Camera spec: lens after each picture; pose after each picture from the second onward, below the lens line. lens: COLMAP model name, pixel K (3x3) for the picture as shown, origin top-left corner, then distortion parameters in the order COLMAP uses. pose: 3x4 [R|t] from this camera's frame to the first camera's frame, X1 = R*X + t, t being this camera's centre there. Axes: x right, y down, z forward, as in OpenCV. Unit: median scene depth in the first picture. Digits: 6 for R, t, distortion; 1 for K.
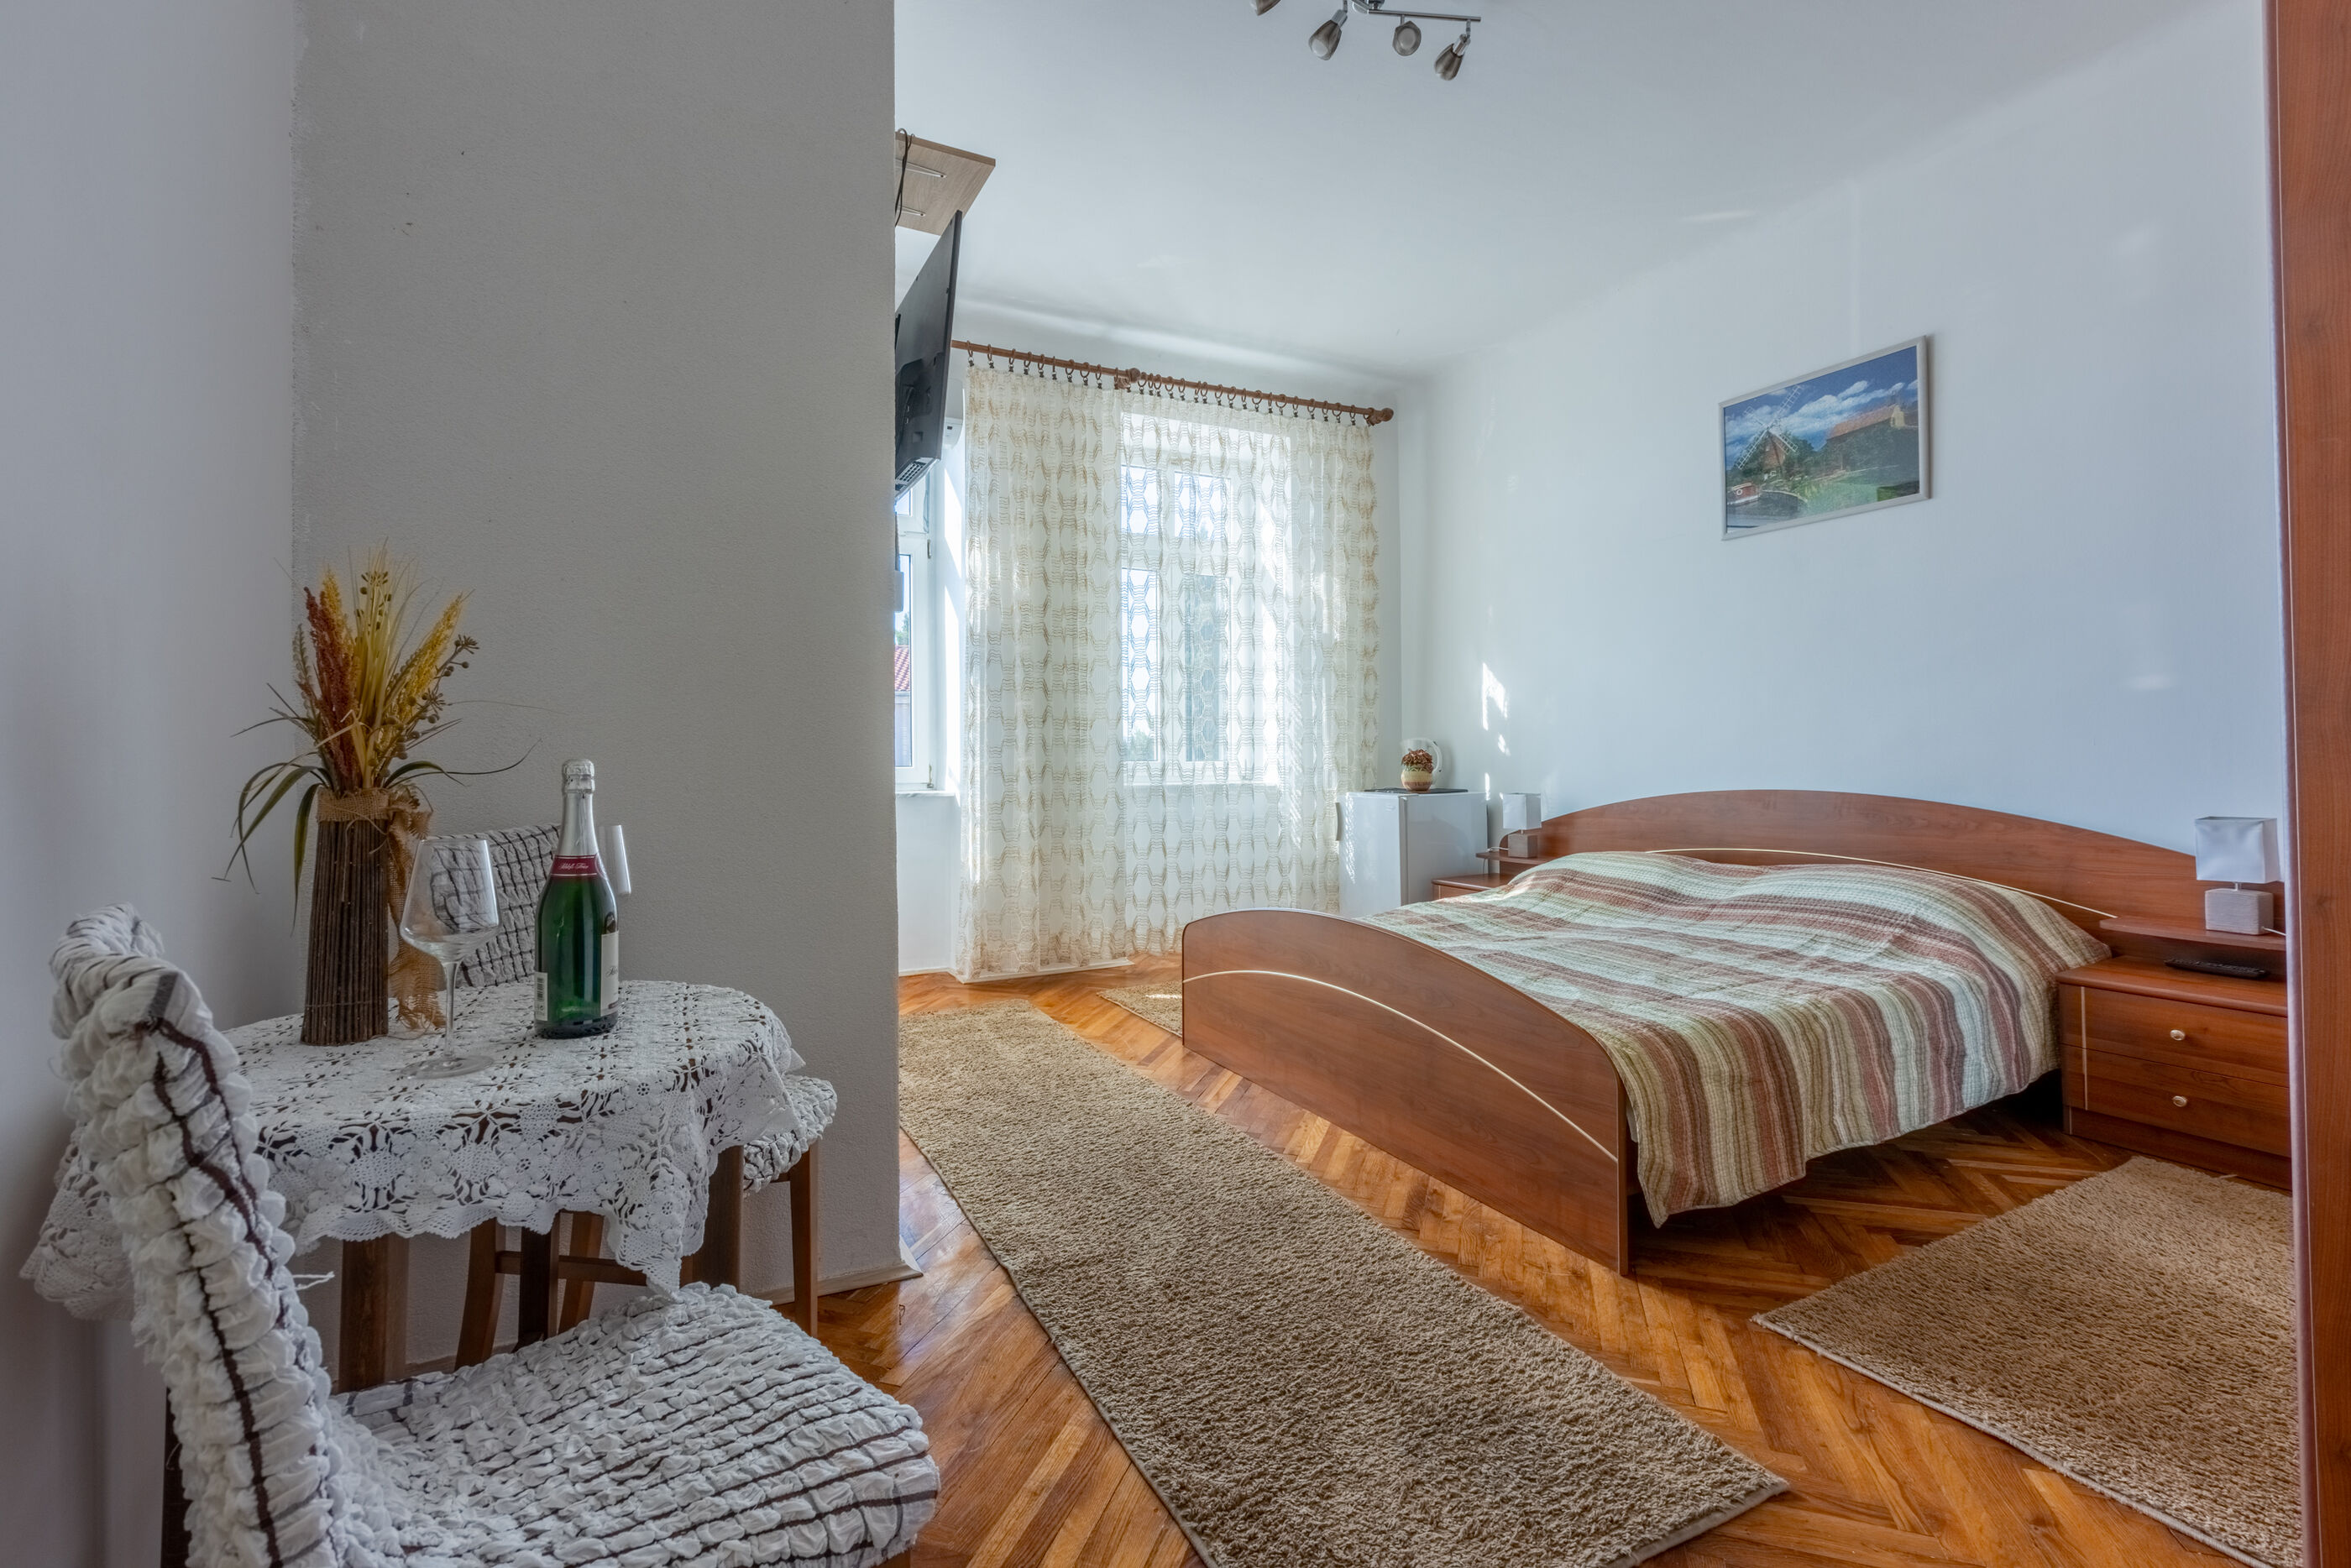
lens RADIAL K [[1065.6, 0, 1175.2], [0, 1065.6, 750.1], [0, 0, 1]] dist [0.004359, 0.000114]
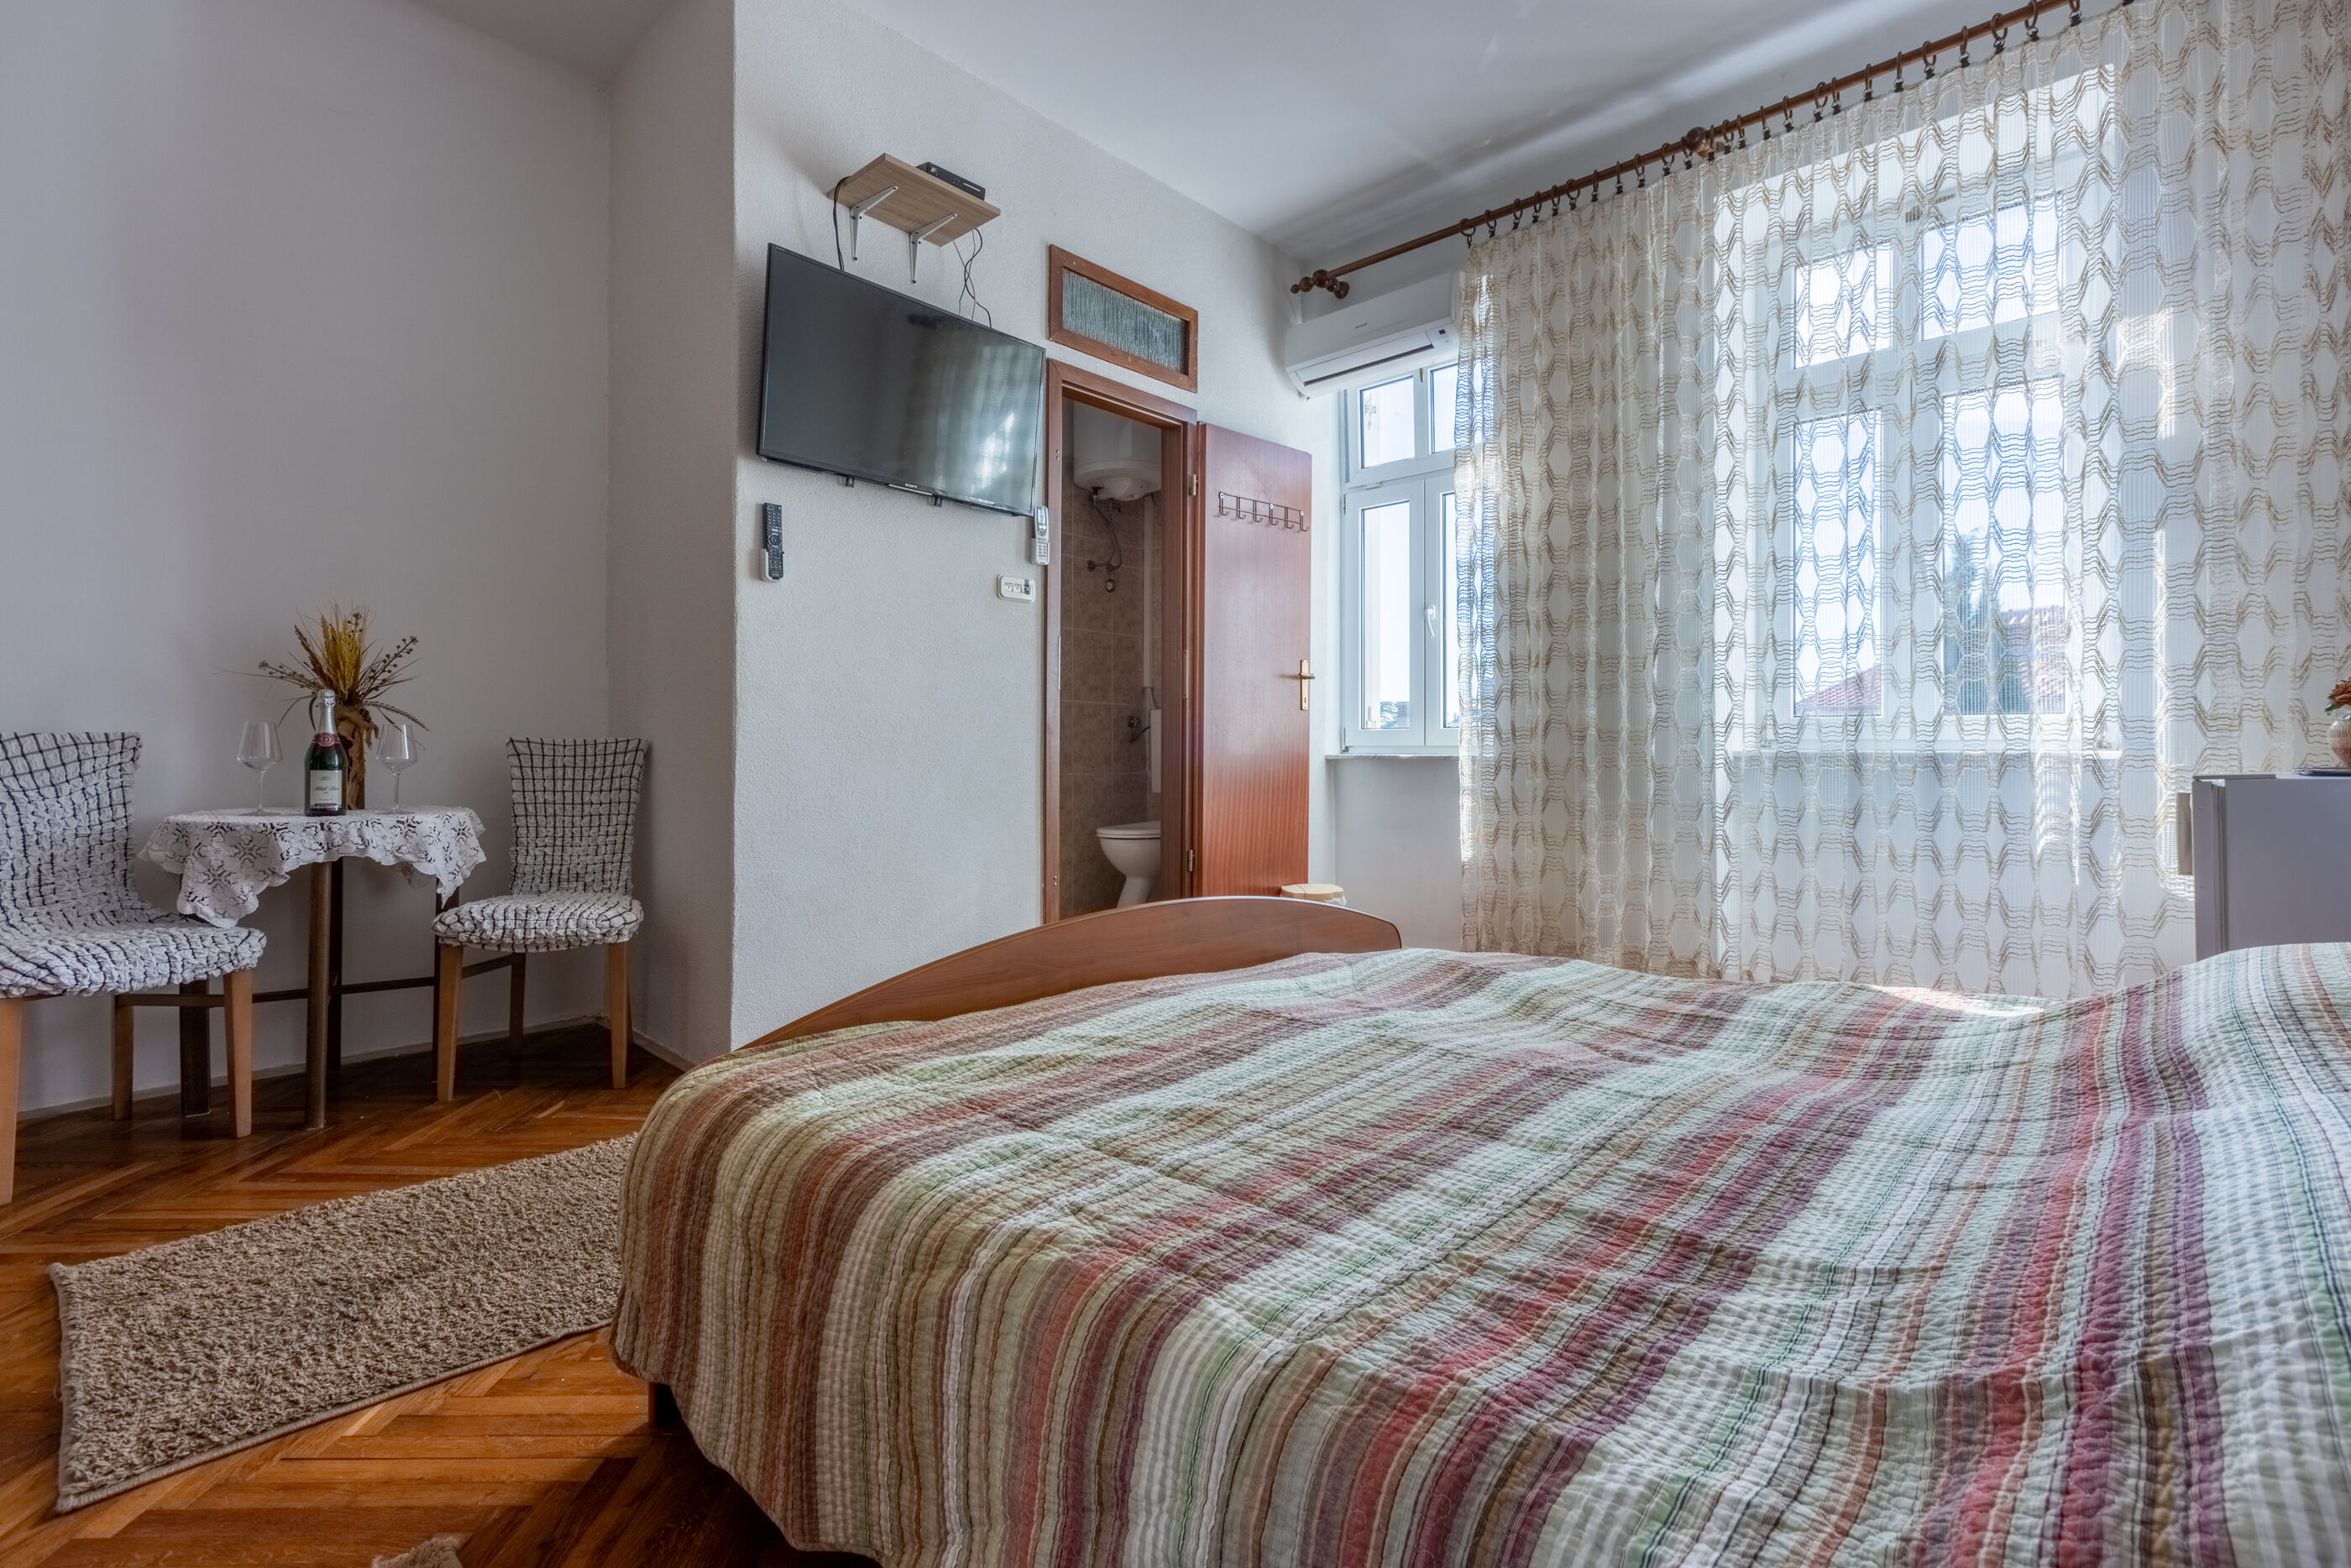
lens RADIAL K [[1065.6, 0, 1167.0], [0, 1065.6, 747.4], [0, 0, 1]] dist [0.004359, 0.000114]
pose [[0.325838, 0.003409, -0.945419, 0.676327], [0.003788, 0.999981, 0.004911, 0.038454], [0.945418, -0.005182, 0.325819, 0.635174]]
